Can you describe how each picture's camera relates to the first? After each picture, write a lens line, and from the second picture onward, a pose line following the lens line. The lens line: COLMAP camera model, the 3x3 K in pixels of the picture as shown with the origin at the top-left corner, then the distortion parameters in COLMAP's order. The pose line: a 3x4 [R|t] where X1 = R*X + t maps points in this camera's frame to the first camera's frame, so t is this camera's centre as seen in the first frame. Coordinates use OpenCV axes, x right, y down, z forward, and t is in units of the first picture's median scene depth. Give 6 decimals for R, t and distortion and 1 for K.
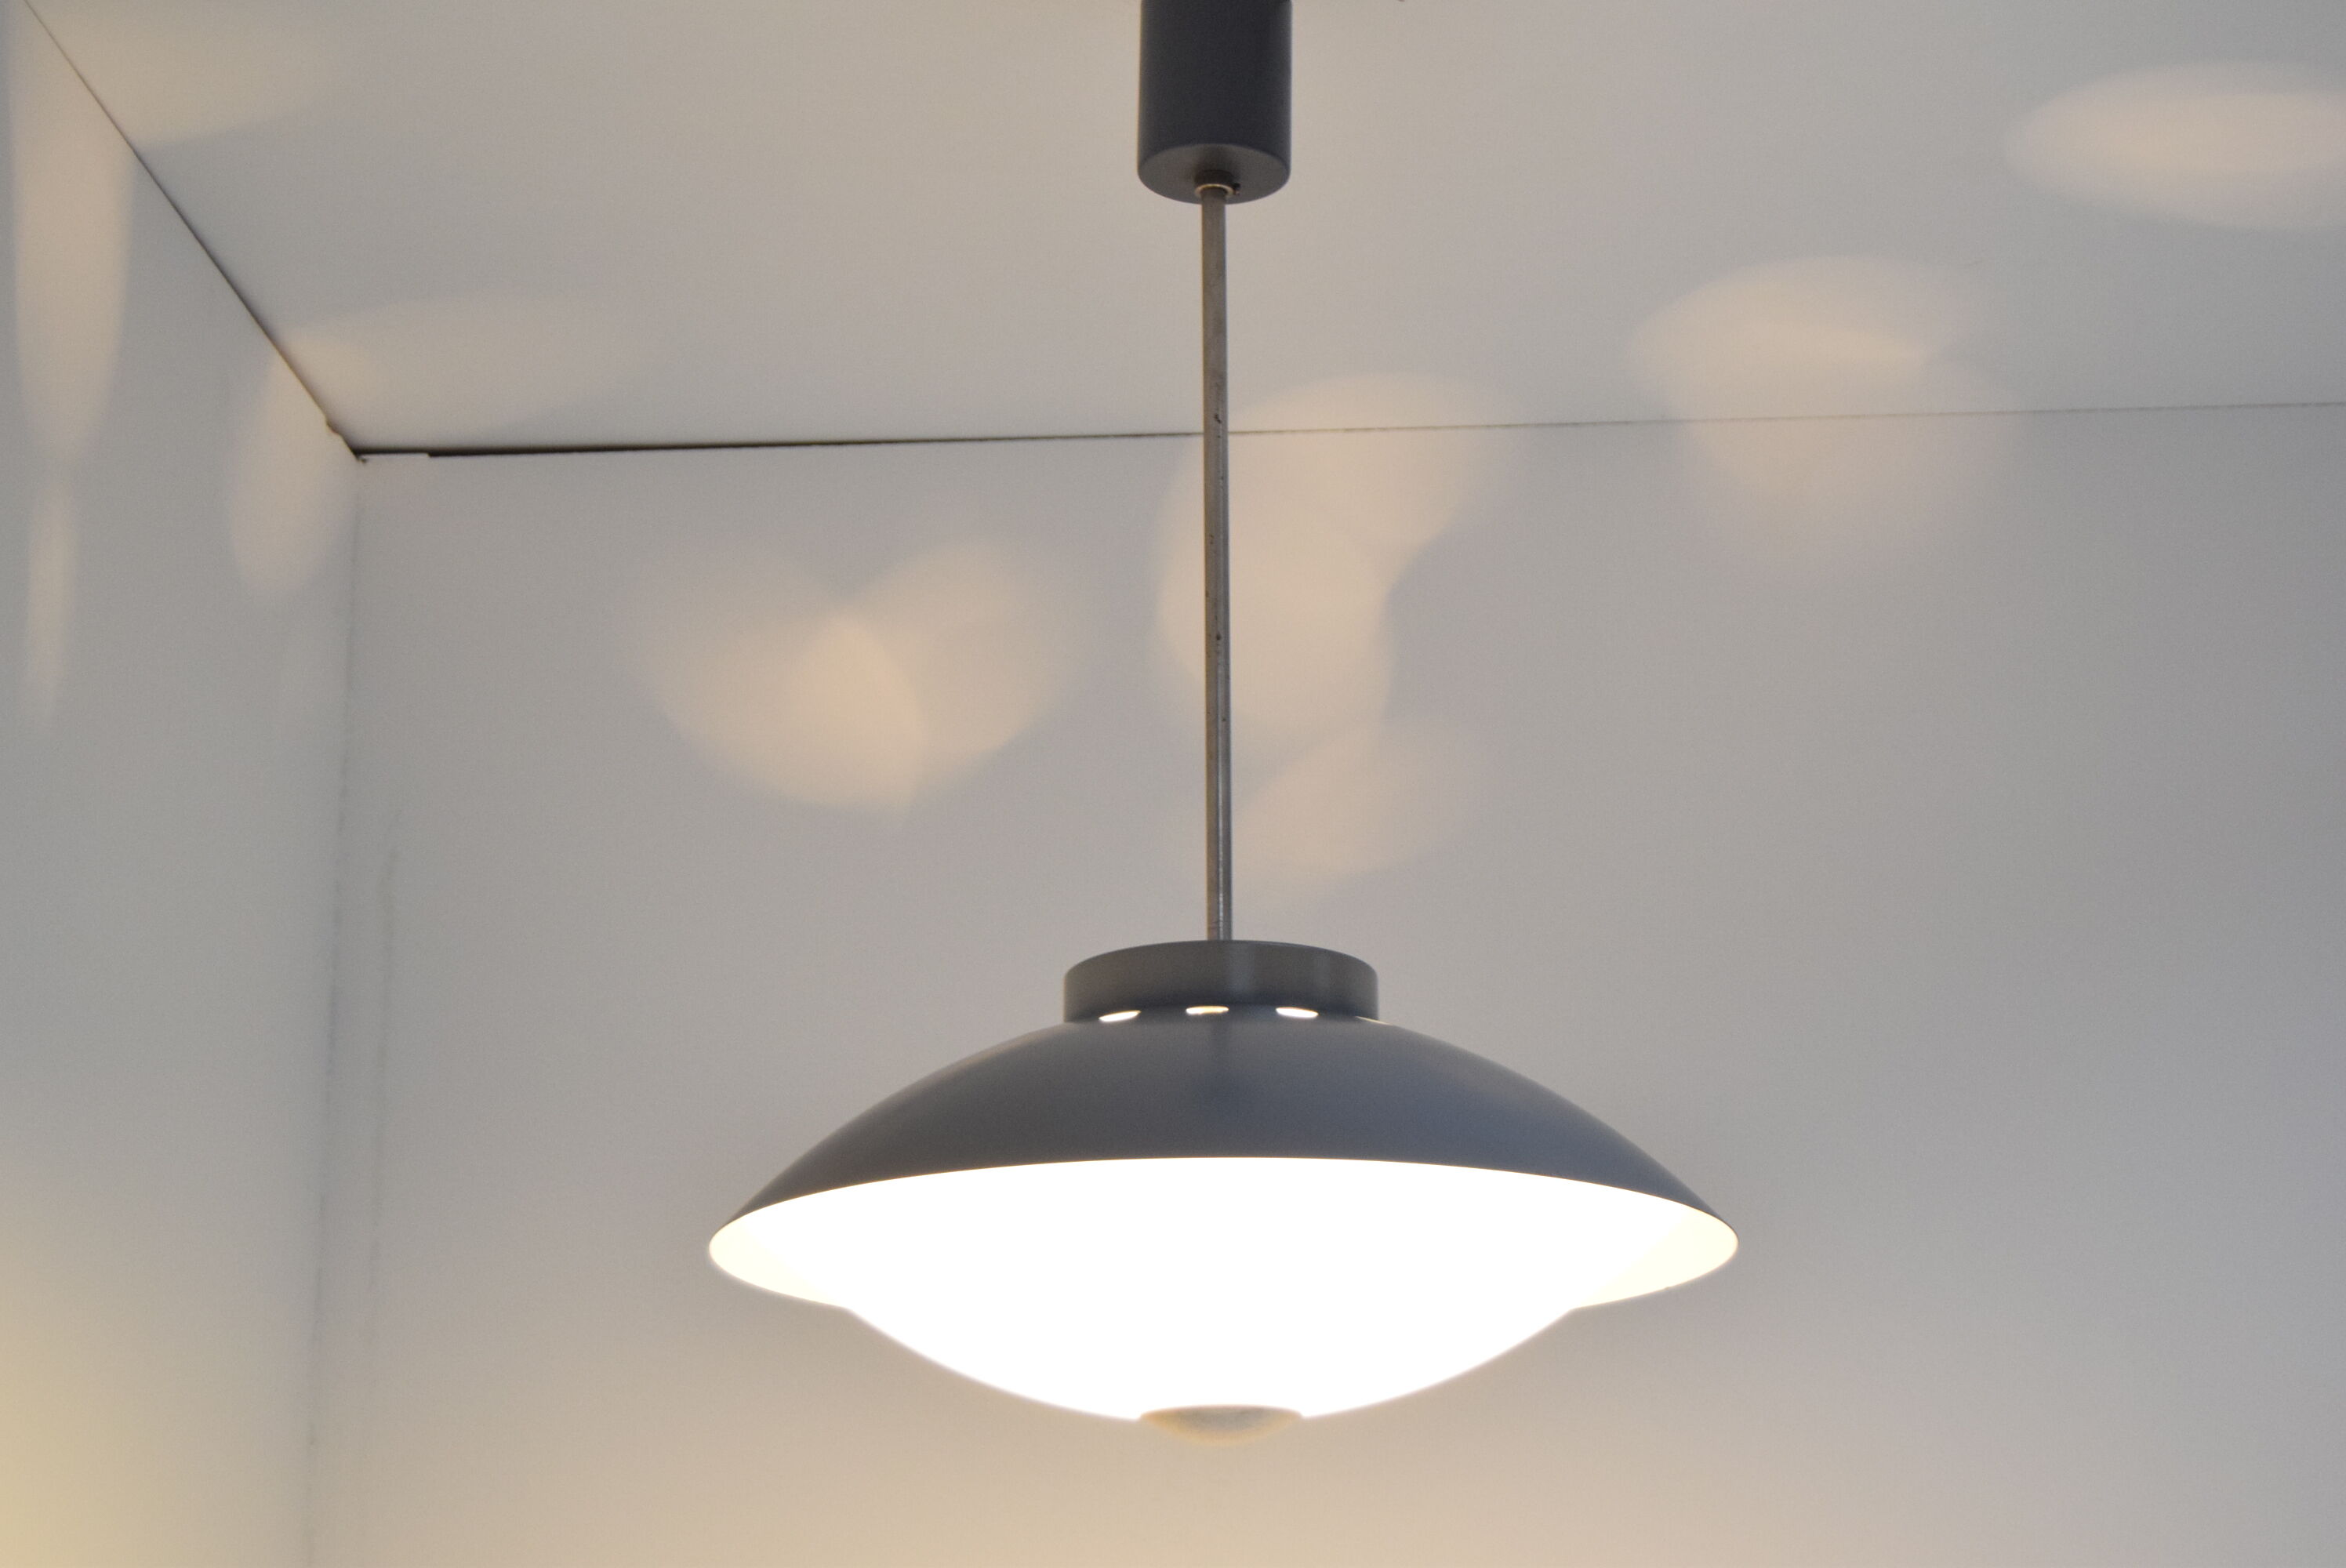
lens RADIAL K [[4597.1, 0, 1173.0], [0, 4597.1, 784.0], [0, 0, 1]] dist [0.033853, 0.052549]
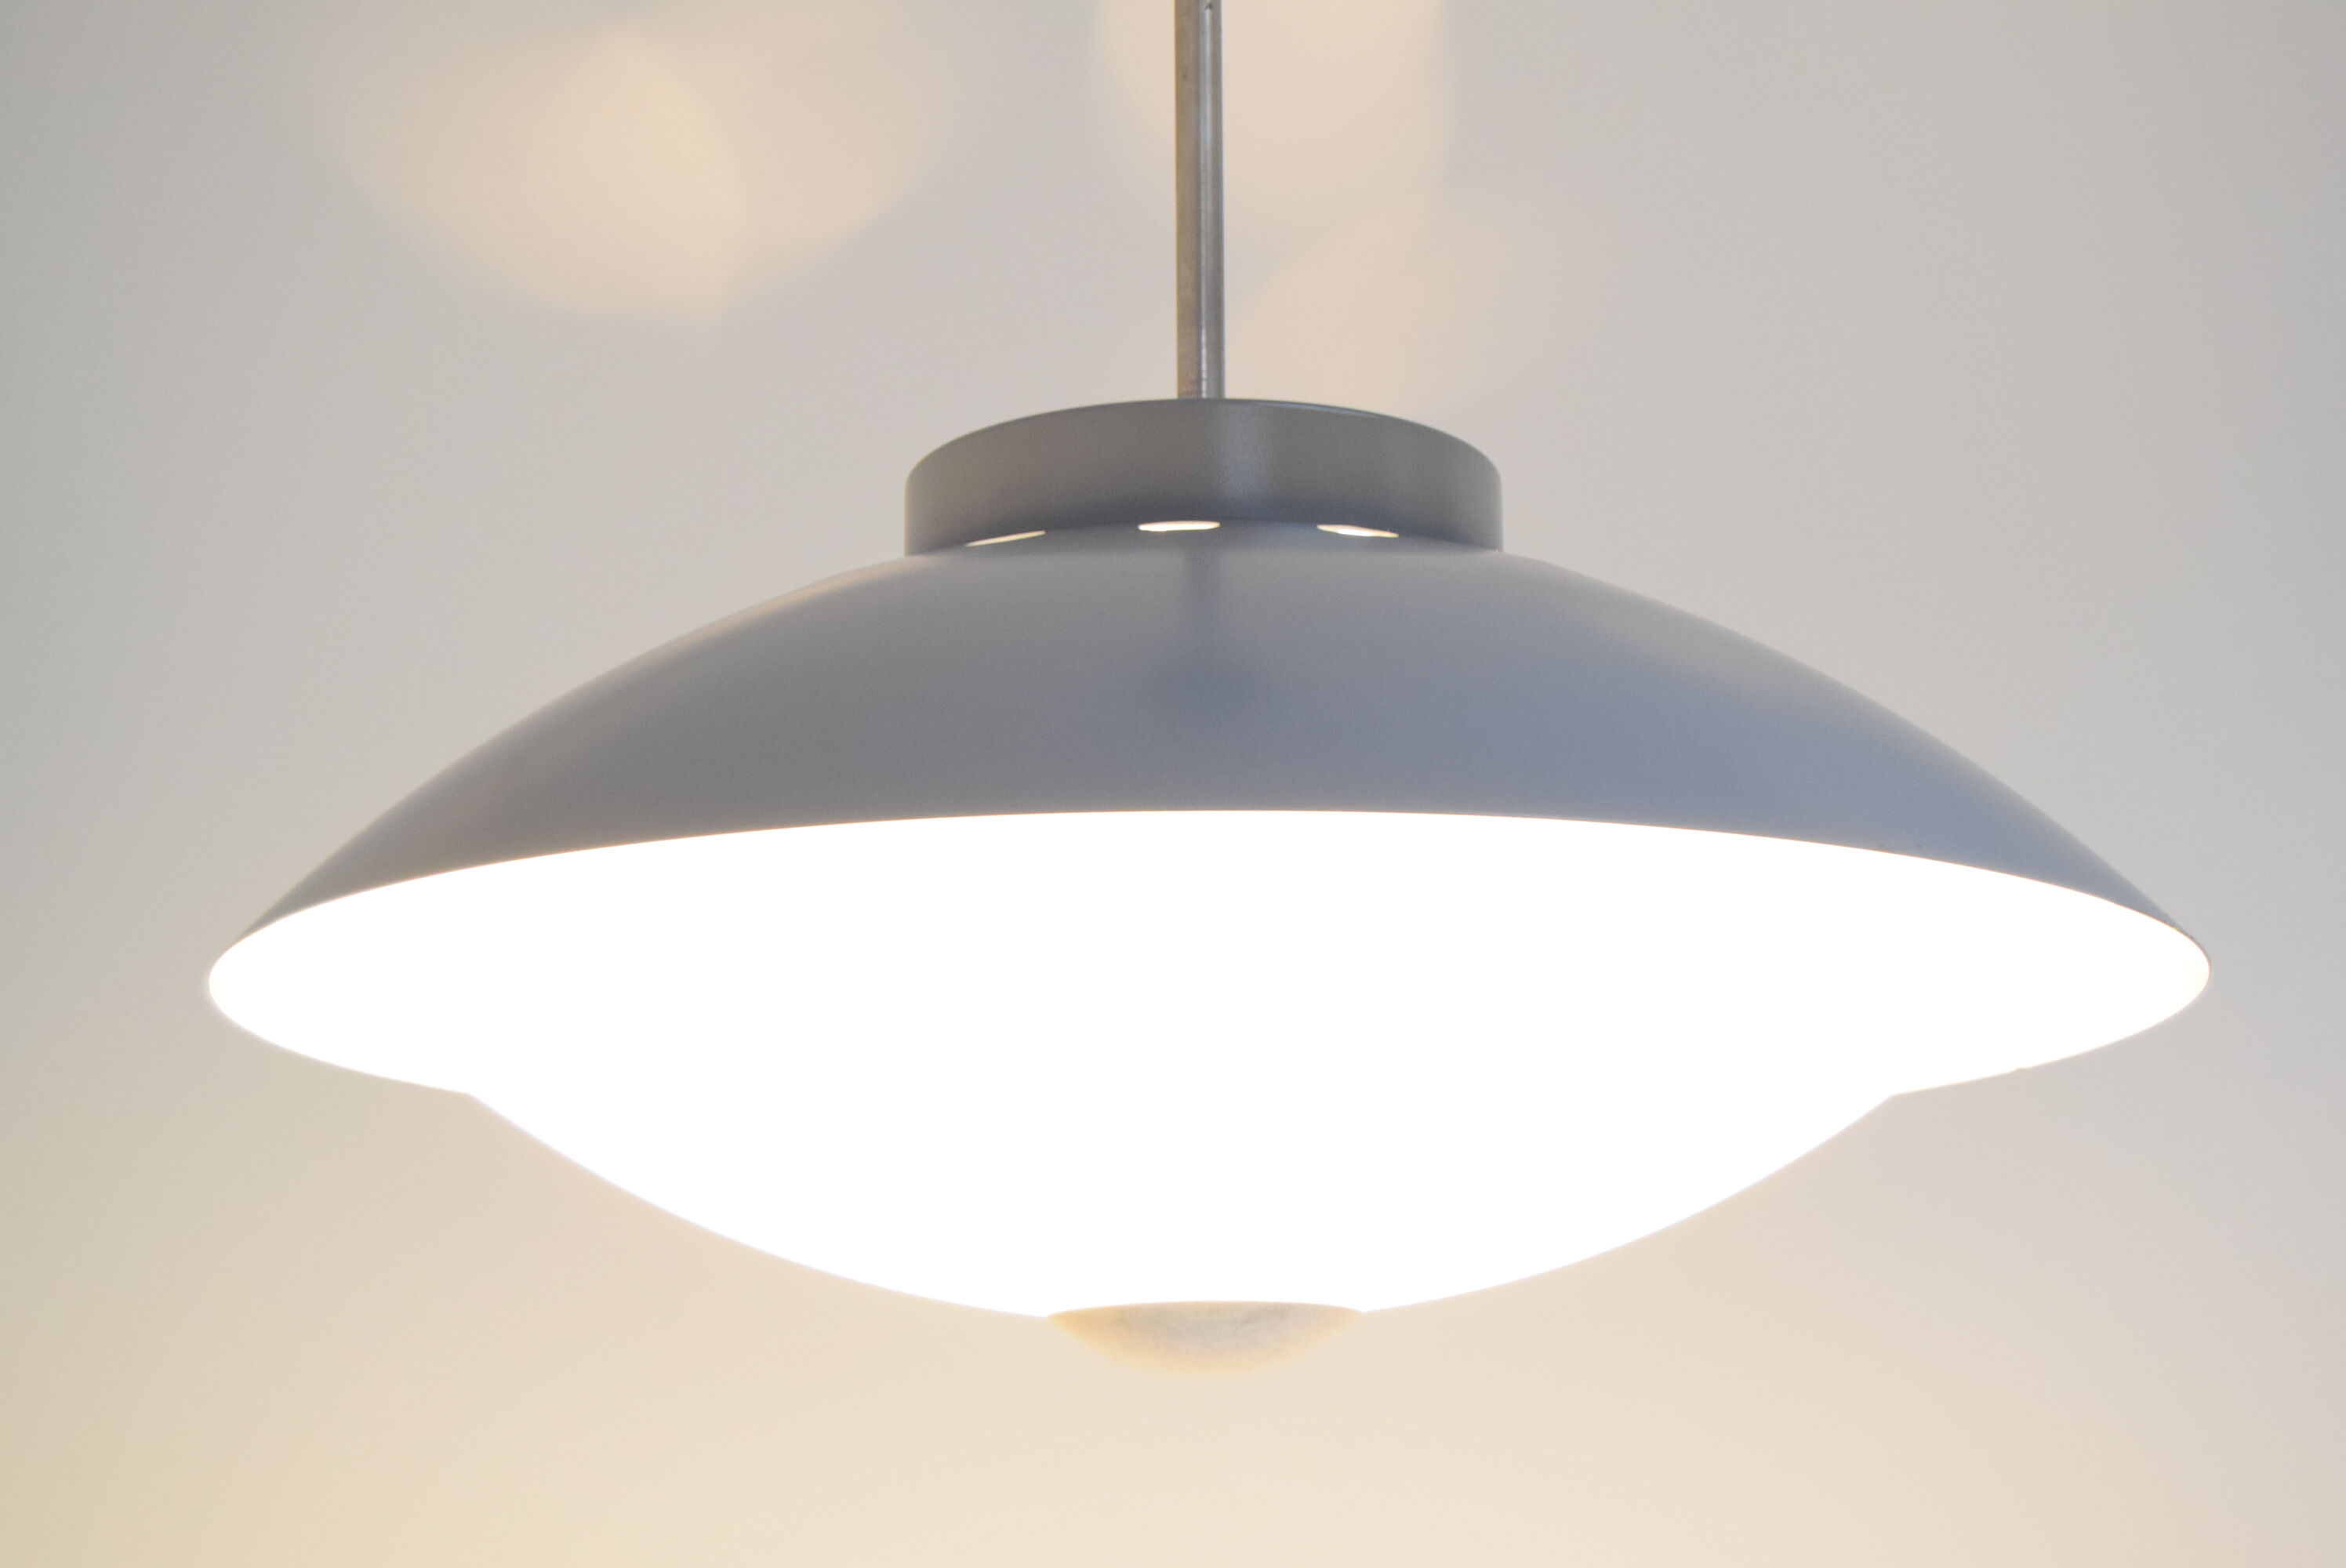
lens RADIAL K [[4597.1, 0, 1173.0], [0, 4597.1, 784.0], [0, 0, 1]] dist [0.033853, 0.052549]
pose [[0.999995, -0.001556, 0.002787, 0.005380], [0.001336, 0.997016, 0.077178, 0.037551], [-0.002899, -0.077174, 0.997013, 0.472551]]
